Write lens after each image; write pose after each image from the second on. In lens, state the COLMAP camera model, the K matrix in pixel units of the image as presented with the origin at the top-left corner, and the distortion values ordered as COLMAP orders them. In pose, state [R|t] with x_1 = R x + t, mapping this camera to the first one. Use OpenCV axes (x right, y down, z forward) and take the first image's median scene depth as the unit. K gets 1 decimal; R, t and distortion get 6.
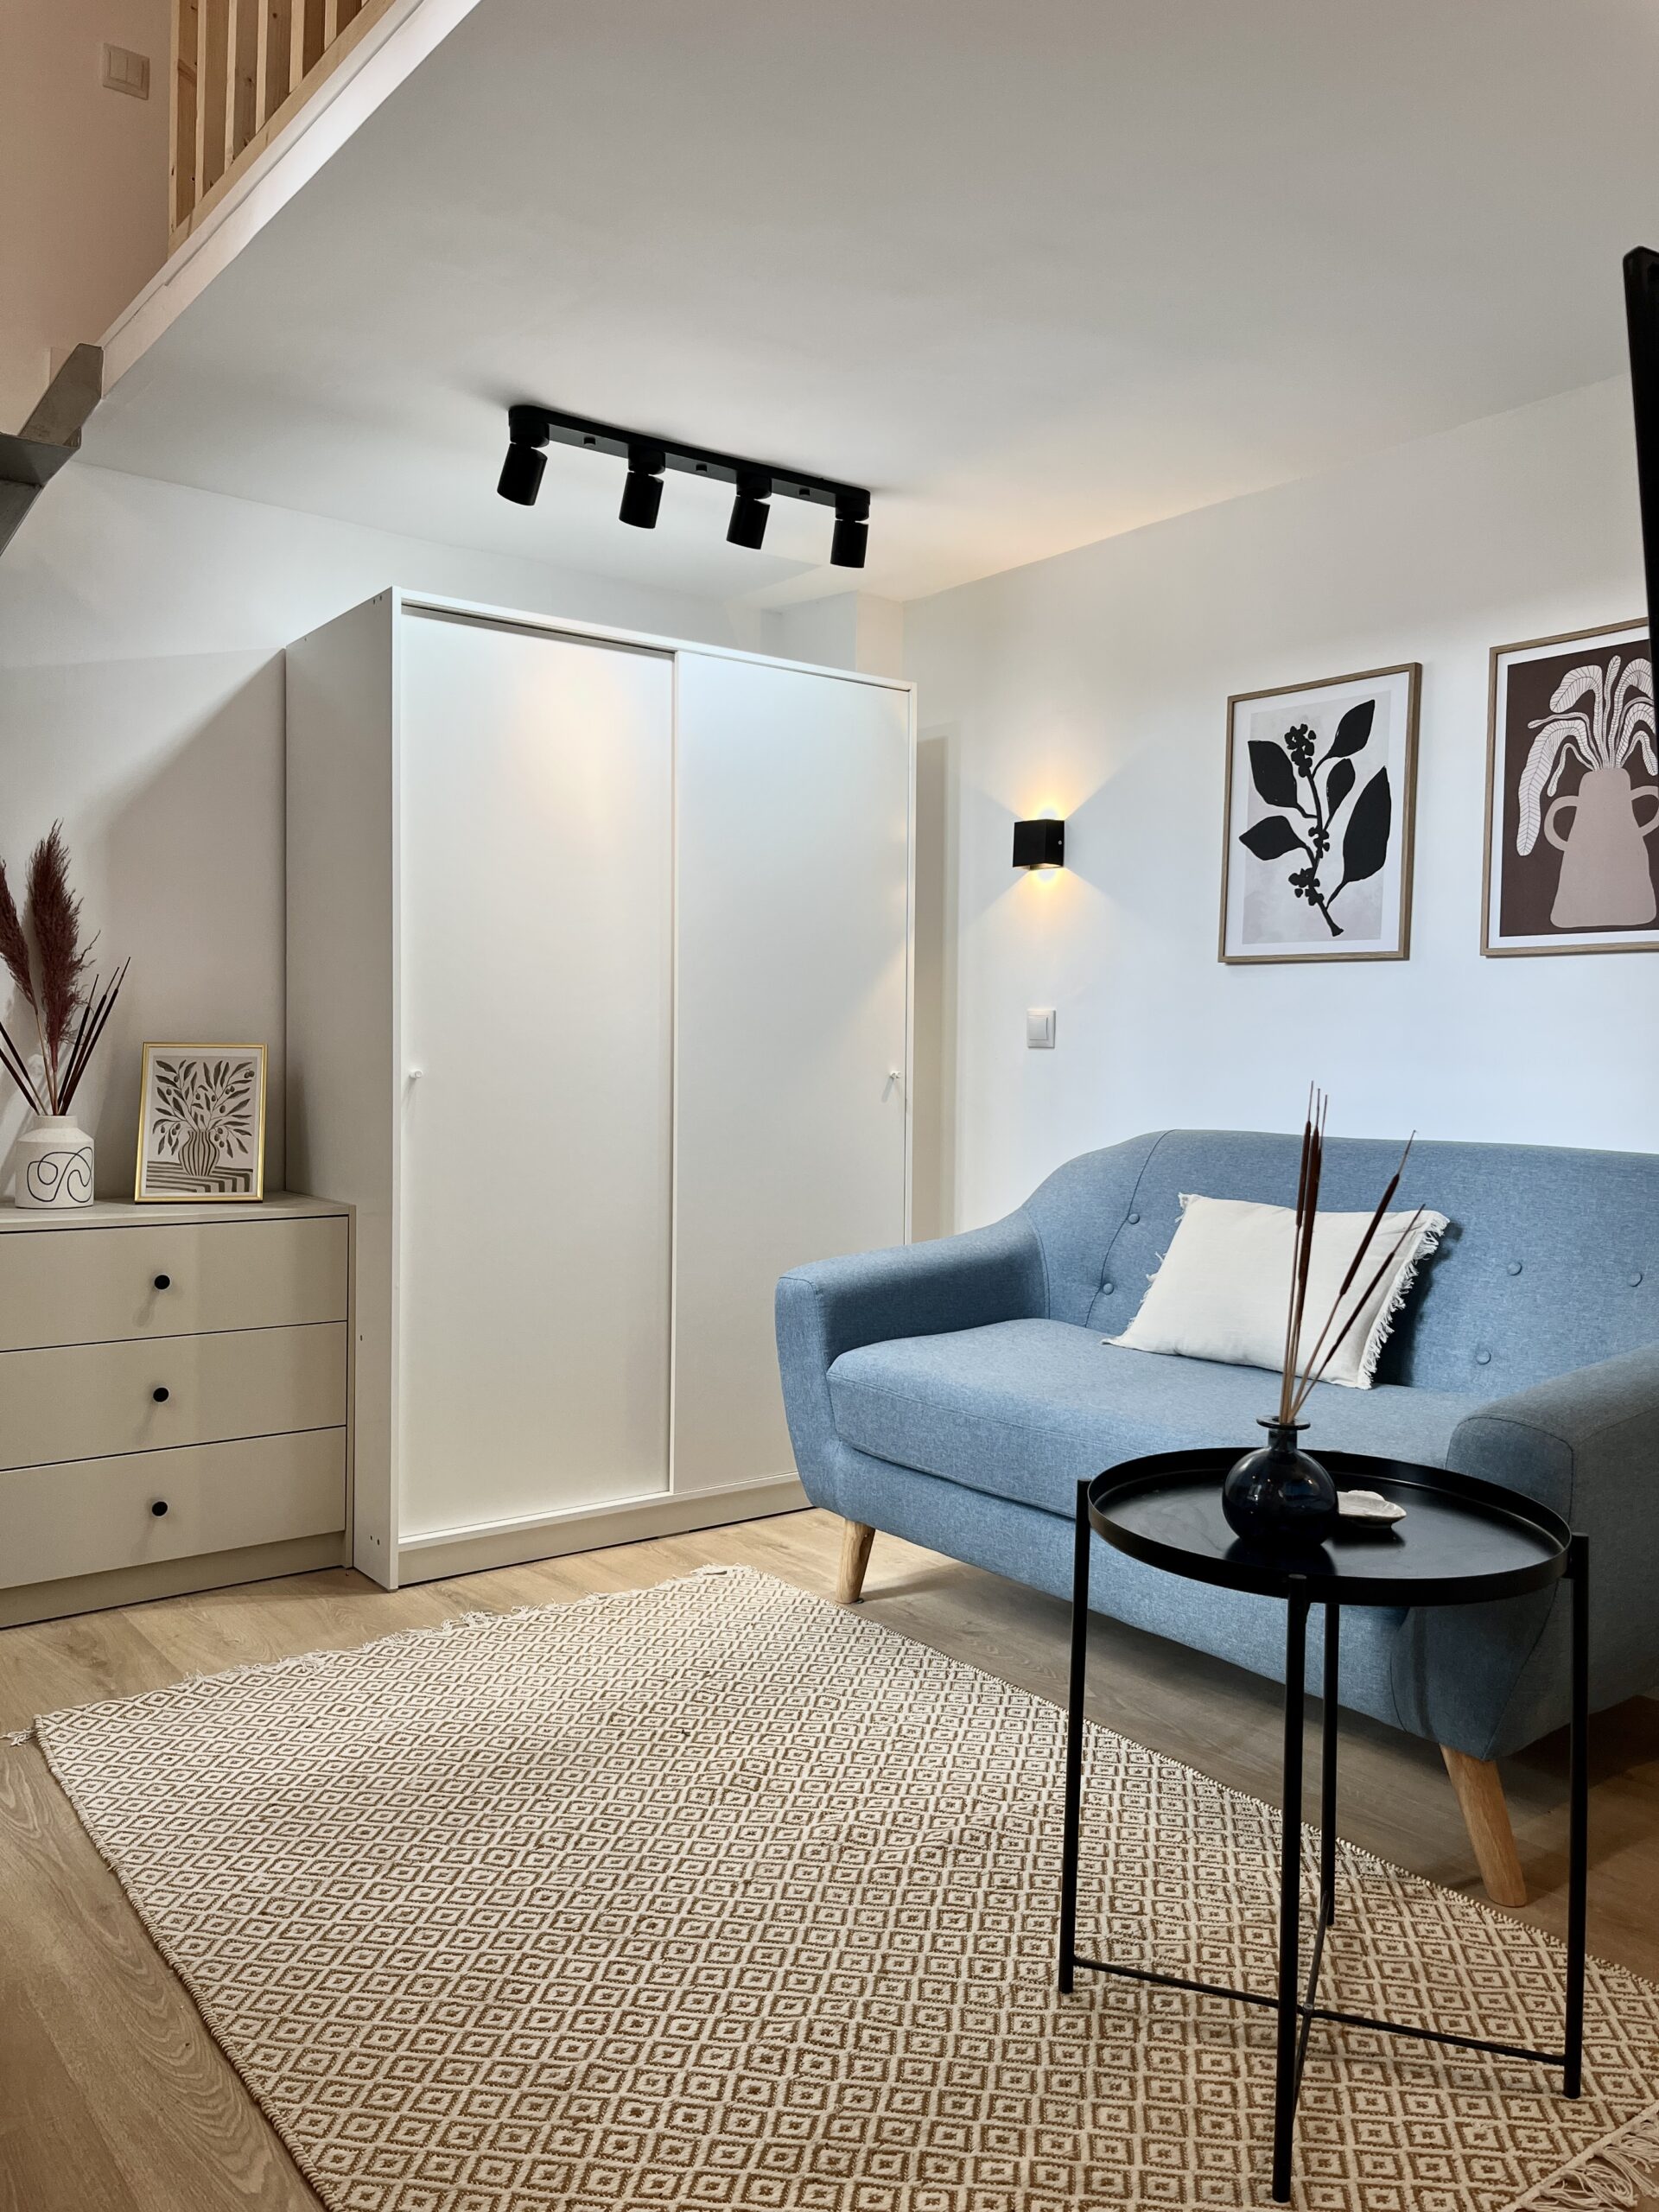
lens RADIAL K [[1669.3, 0, 842.7], [0, 1669.3, 1093.1], [0, 0, 1]] dist [0.014984, 0.002228]
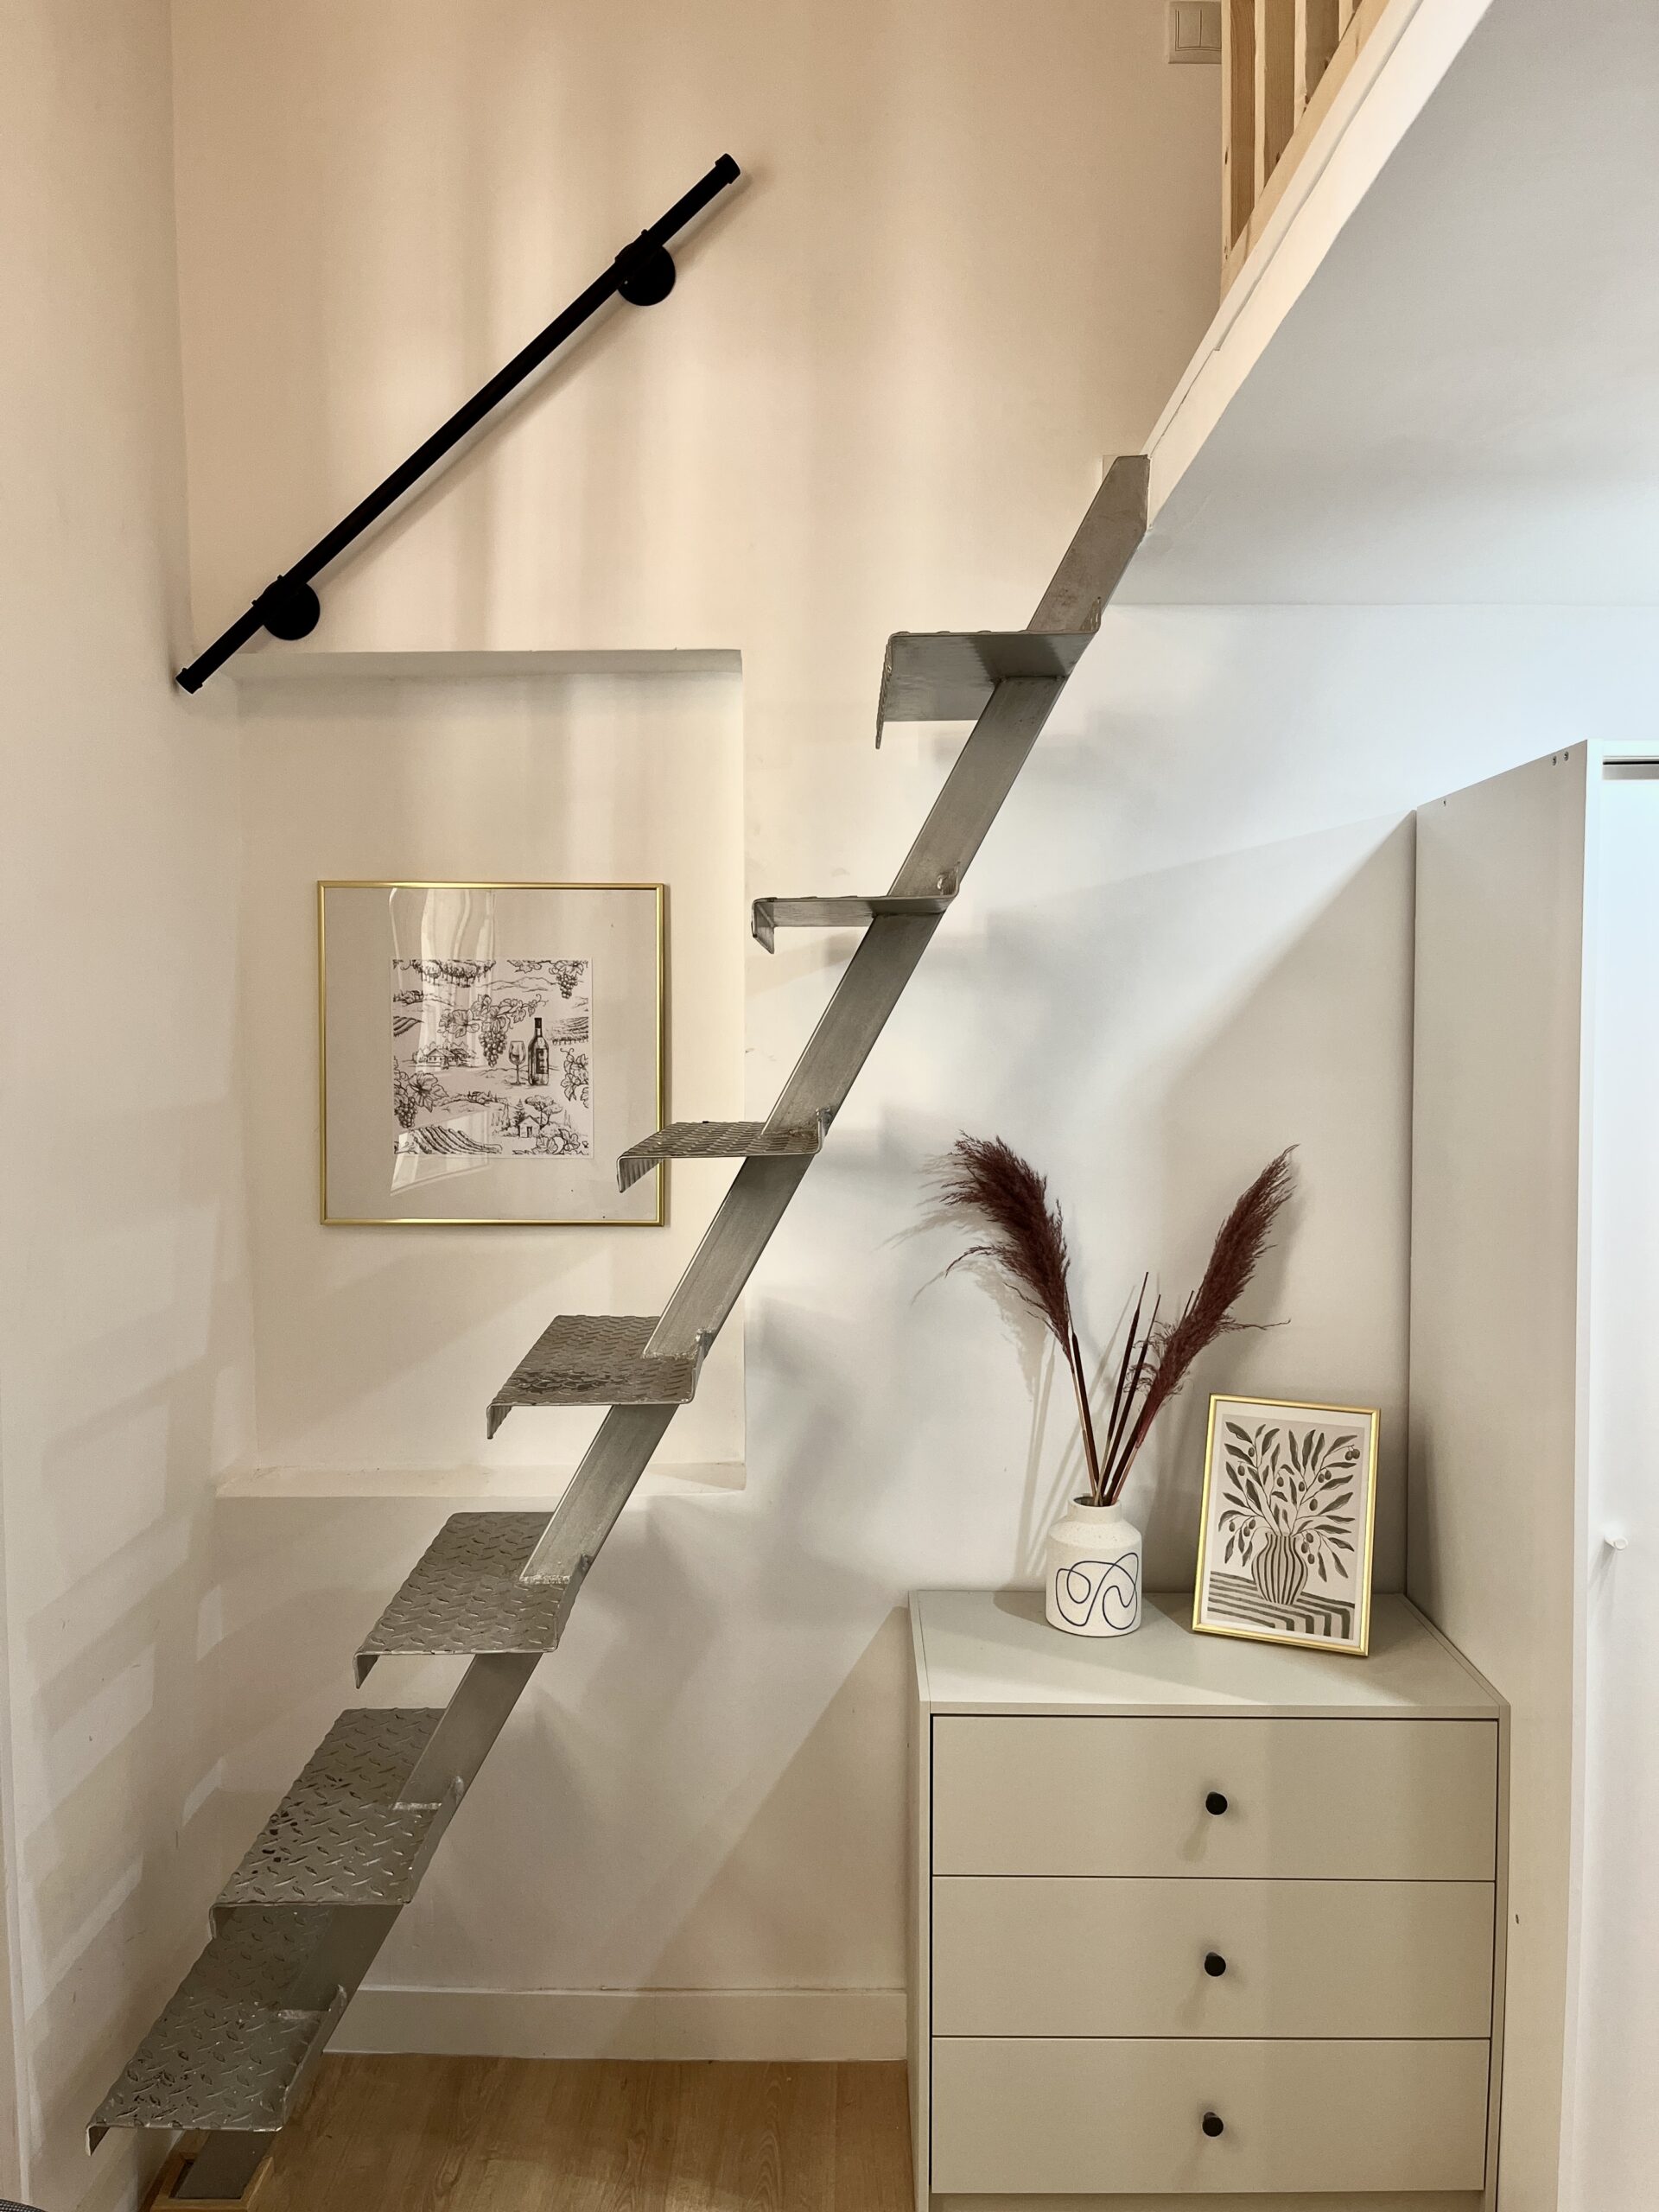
lens RADIAL K [[1669.3, 0, 836.4], [0, 1669.3, 1119.4], [0, 0, 1]] dist [0.014984, 0.002228]
pose [[0.782726, 0.023154, -0.621936, -0.098438], [-0.001083, 0.999357, 0.035842, -0.177650], [0.622366, -0.027381, 0.782247, 0.341340]]
